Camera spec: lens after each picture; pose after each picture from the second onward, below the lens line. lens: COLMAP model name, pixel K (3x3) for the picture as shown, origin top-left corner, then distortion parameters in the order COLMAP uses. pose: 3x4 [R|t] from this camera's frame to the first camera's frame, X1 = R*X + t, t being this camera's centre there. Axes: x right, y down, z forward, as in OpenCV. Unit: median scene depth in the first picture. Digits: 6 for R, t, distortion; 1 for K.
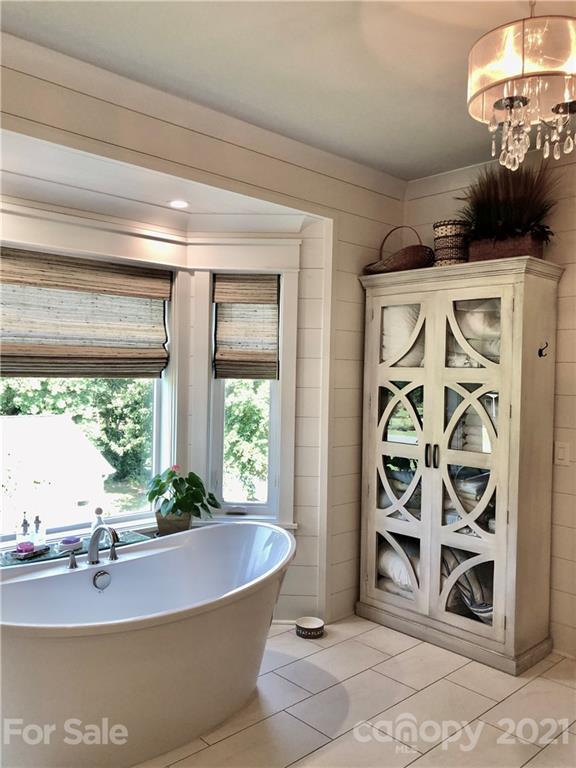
lens RADIAL K [[633.4, 0, 285.1], [0, 633.4, 381.9], [0, 0, 1]] dist [-0.010772, -0.006071]
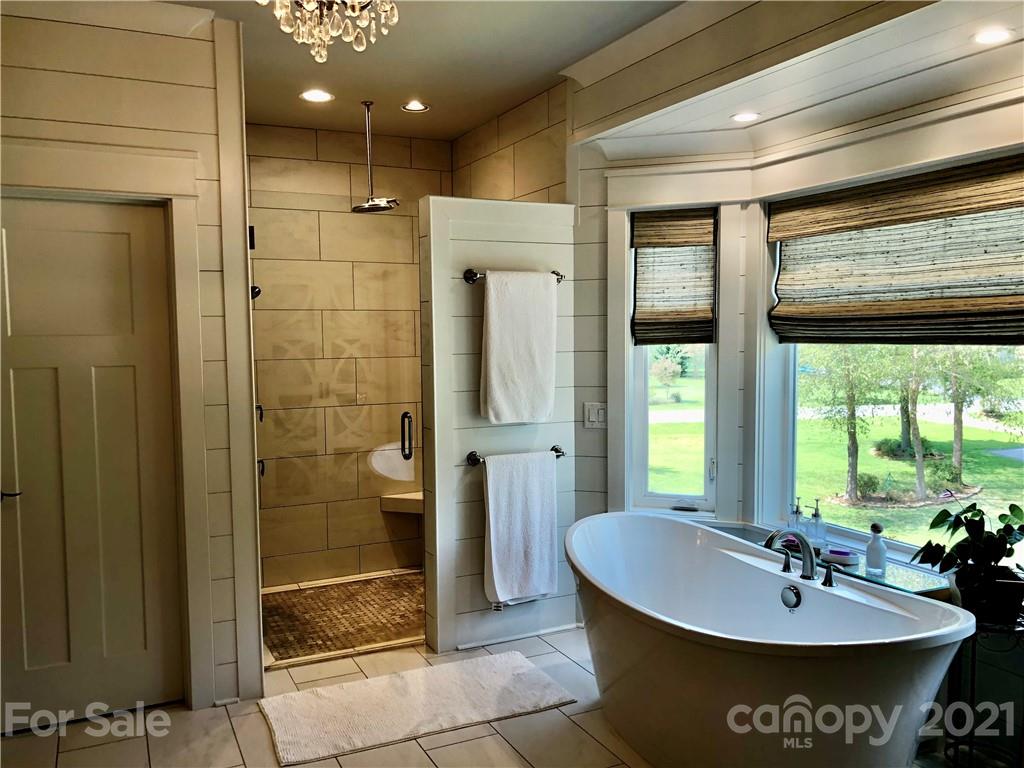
lens RADIAL K [[844.6, 0, 509.5], [0, 844.6, 393.9], [0, 0, 1]] dist [-0.010772, -0.006071]
pose [[-0.300827, 0.056799, -0.951986, 0.758888], [-0.005698, 0.998100, 0.061351, -0.006873], [0.953662, 0.023881, -0.299932, 0.899708]]
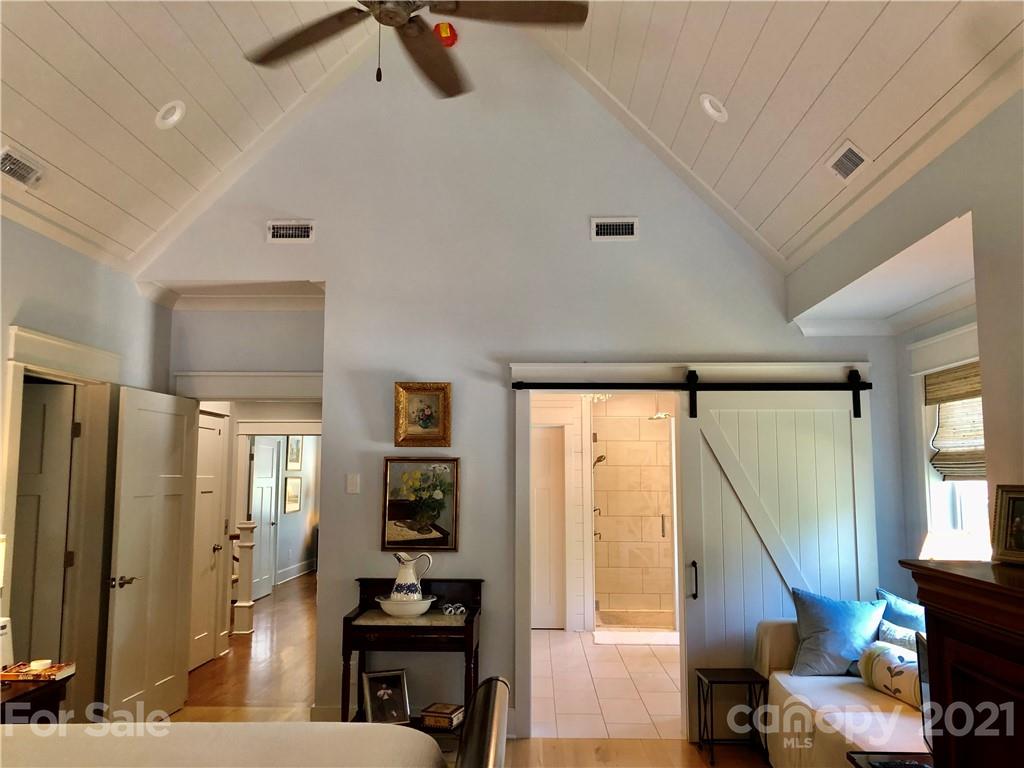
lens RADIAL K [[844.6, 0, 514.0], [0, 844.6, 384.5], [0, 0, 1]] dist [-0.010772, -0.006071]
pose [[-0.709996, -0.099299, -0.697169, 1.289080], [-0.022127, 0.992665, -0.118853, 0.004405], [0.703858, -0.068959, -0.706986, 1.408033]]
